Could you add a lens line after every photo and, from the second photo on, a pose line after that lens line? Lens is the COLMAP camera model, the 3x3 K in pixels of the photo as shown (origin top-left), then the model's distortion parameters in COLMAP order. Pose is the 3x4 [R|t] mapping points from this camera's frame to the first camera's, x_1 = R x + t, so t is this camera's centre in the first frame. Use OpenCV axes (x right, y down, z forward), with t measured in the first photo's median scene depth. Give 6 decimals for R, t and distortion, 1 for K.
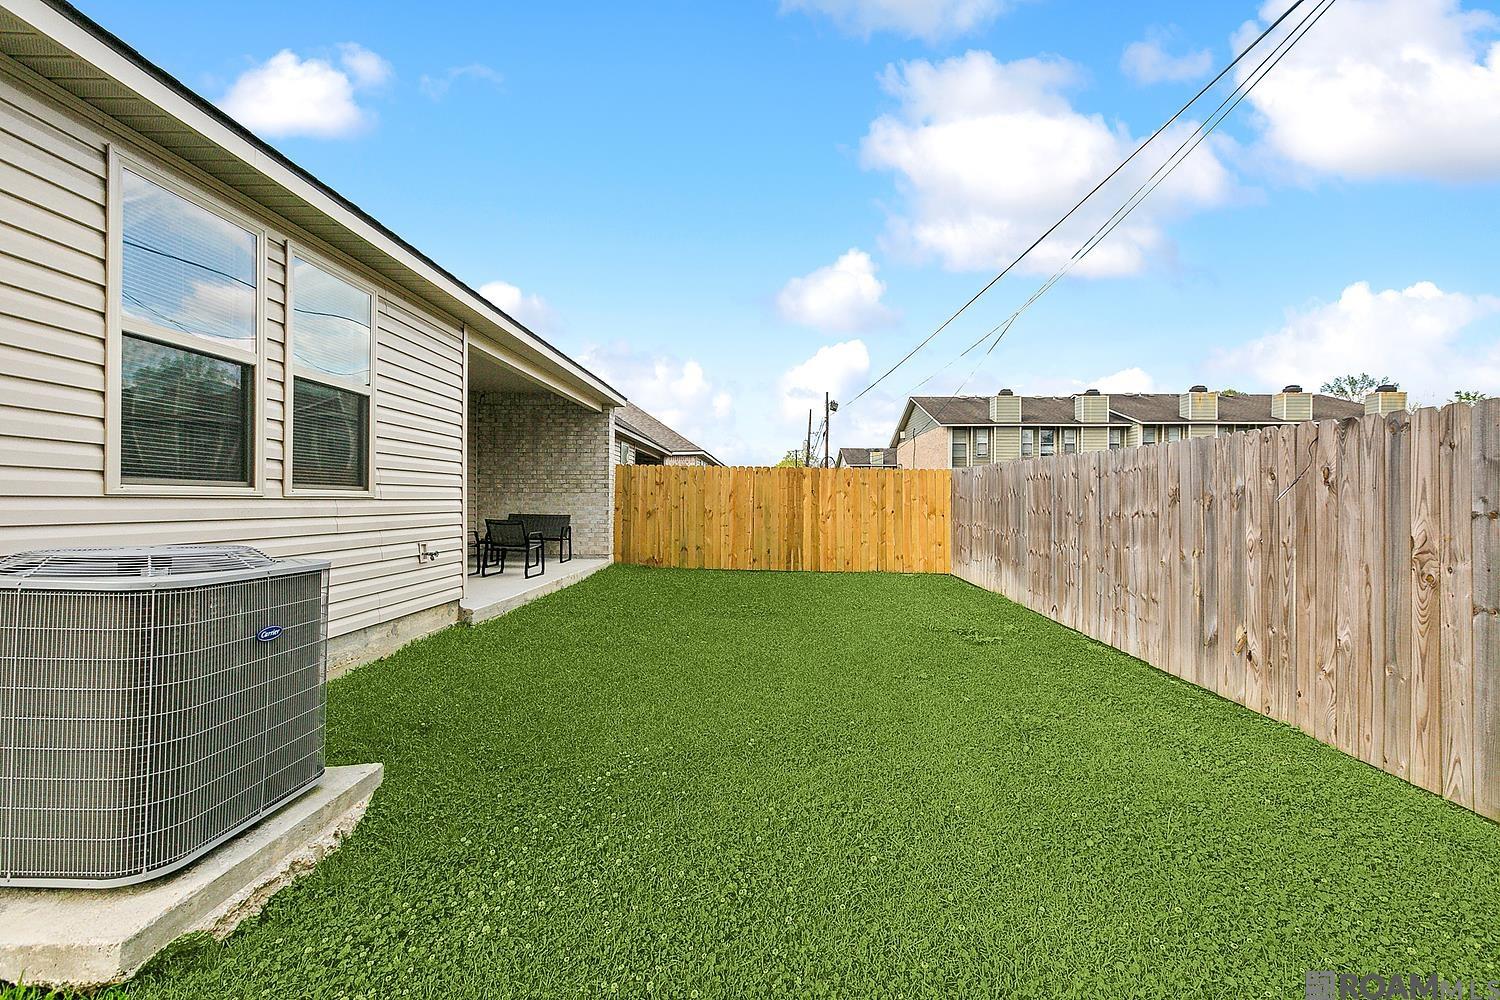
lens RADIAL K [[699.0, 0, 737.2], [0, 699.0, 494.5], [0, 0, 1]] dist [0.002823, -0.001166]
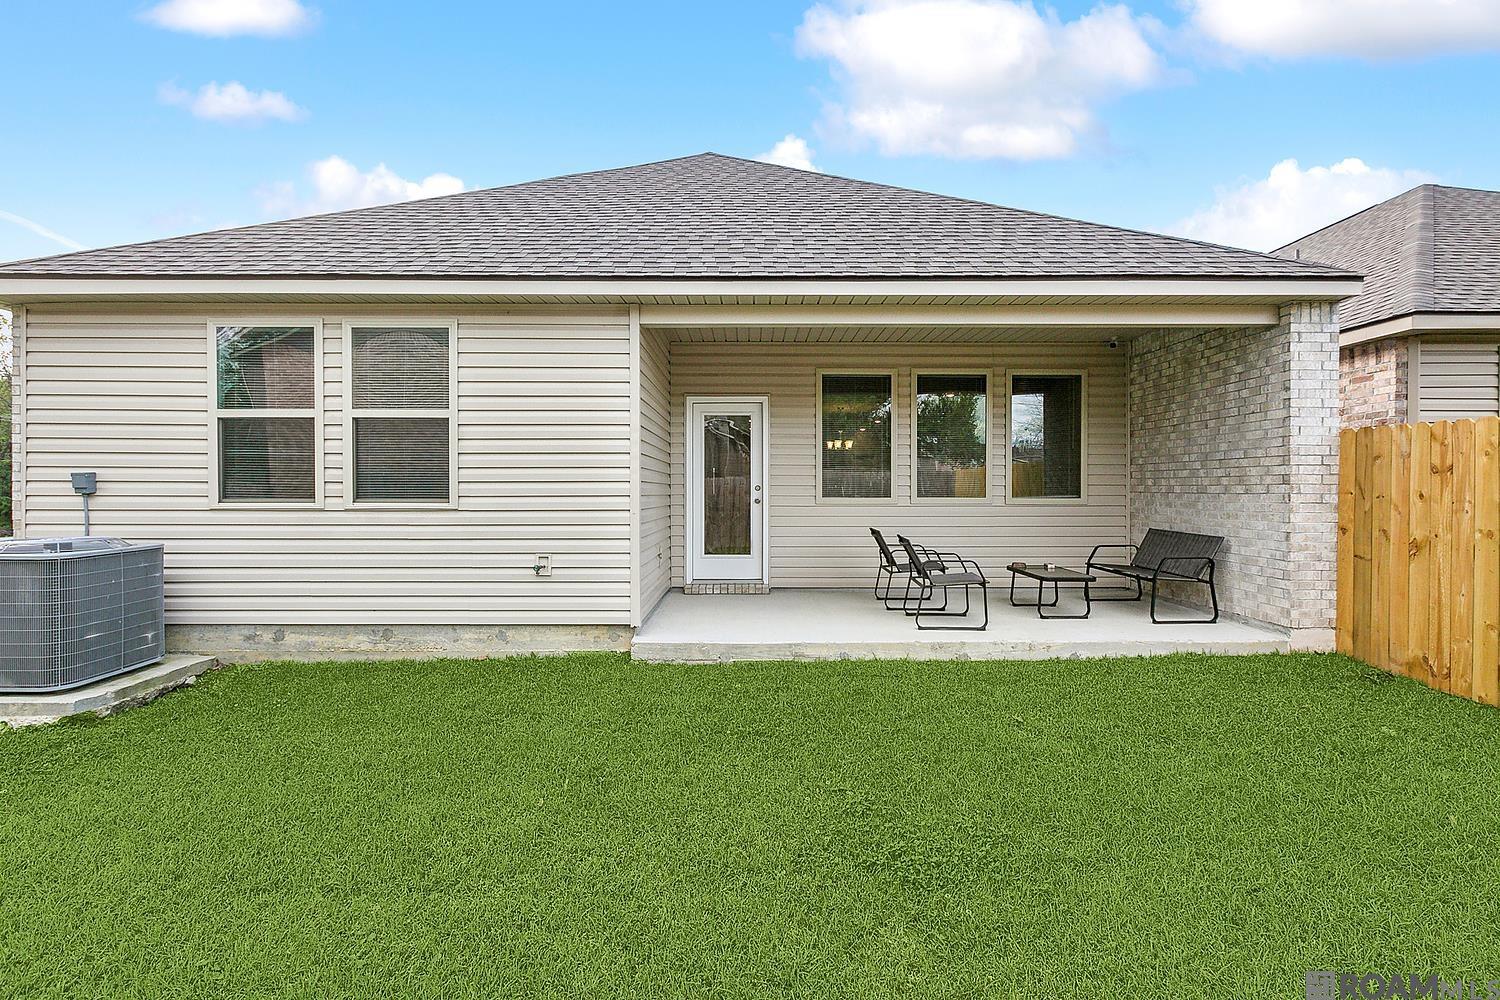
lens RADIAL K [[699.0, 0, 737.2], [0, 699.0, 494.5], [0, 0, 1]] dist [0.002823, -0.001166]
pose [[0.042076, 0.002215, -0.999112, 0.264724], [0.010052, 0.999946, 0.002640, -0.007285], [0.999064, -0.010154, 0.042051, 0.614868]]
